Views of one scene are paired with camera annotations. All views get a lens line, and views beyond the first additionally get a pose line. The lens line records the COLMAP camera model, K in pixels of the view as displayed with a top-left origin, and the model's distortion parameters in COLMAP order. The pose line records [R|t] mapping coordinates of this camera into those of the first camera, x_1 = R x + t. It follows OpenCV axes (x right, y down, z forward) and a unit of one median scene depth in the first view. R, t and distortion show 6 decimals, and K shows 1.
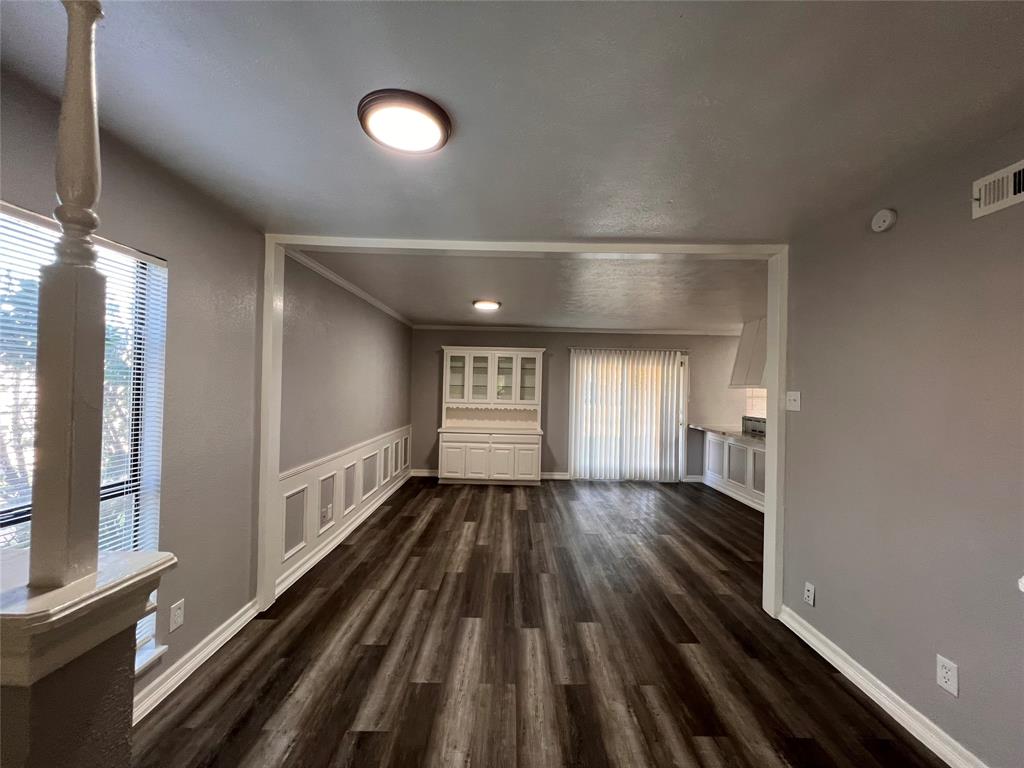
lens RADIAL K [[412.1, 0, 510.6], [0, 412.1, 384.9], [0, 0, 1]] dist [0.000730, -0.000394]
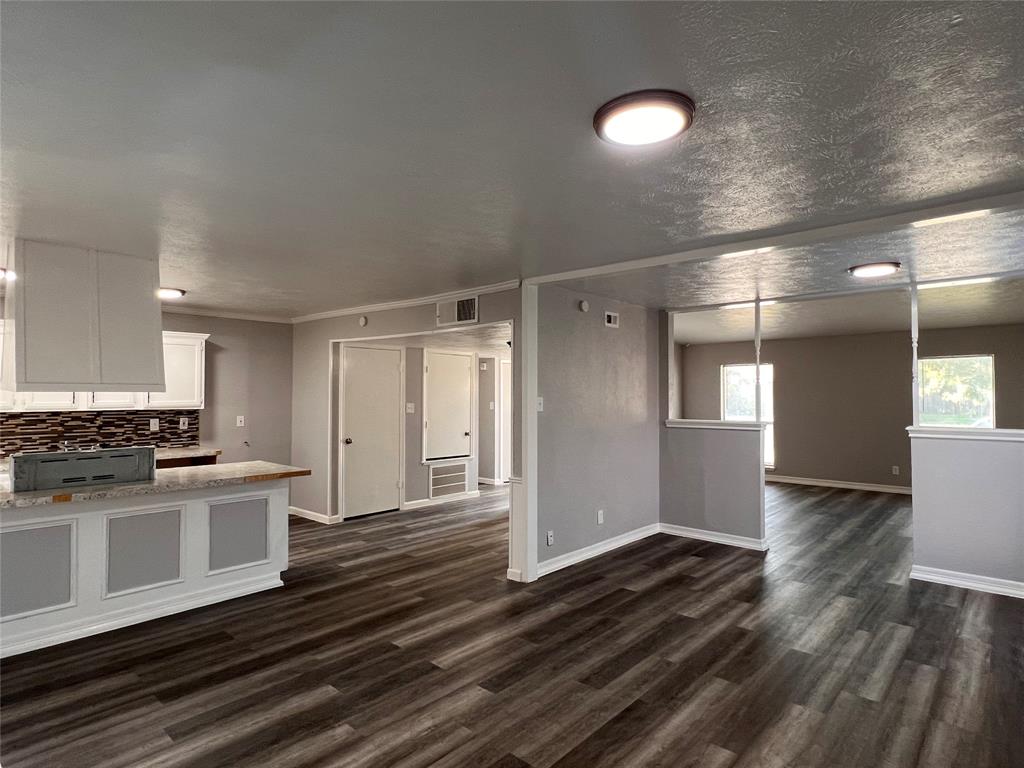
lens RADIAL K [[566.5, 0, 506.6], [0, 566.5, 385.0], [0, 0, 1]] dist [-0.002061, 0.002348]
pose [[-0.736751, -0.009339, 0.676100, -0.301685], [-0.020037, 0.999767, -0.008025, -0.004364], [-0.675867, -0.019459, -0.736767, 1.582625]]
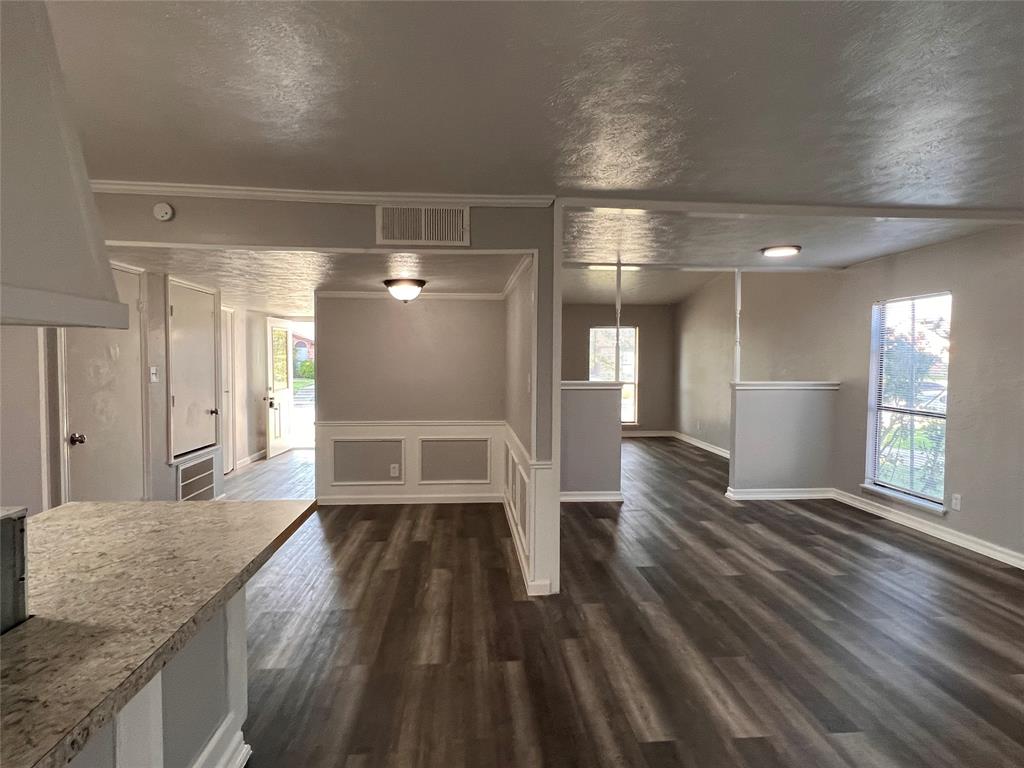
lens RADIAL K [[566.5, 0, 506.6], [0, 566.5, 383.4], [0, 0, 1]] dist [-0.002061, 0.002348]
pose [[-0.996926, -0.021923, -0.075225, 0.589421], [-0.024571, 0.999104, 0.034453, 0.025640], [0.074402, 0.036196, -0.996571, 1.576167]]
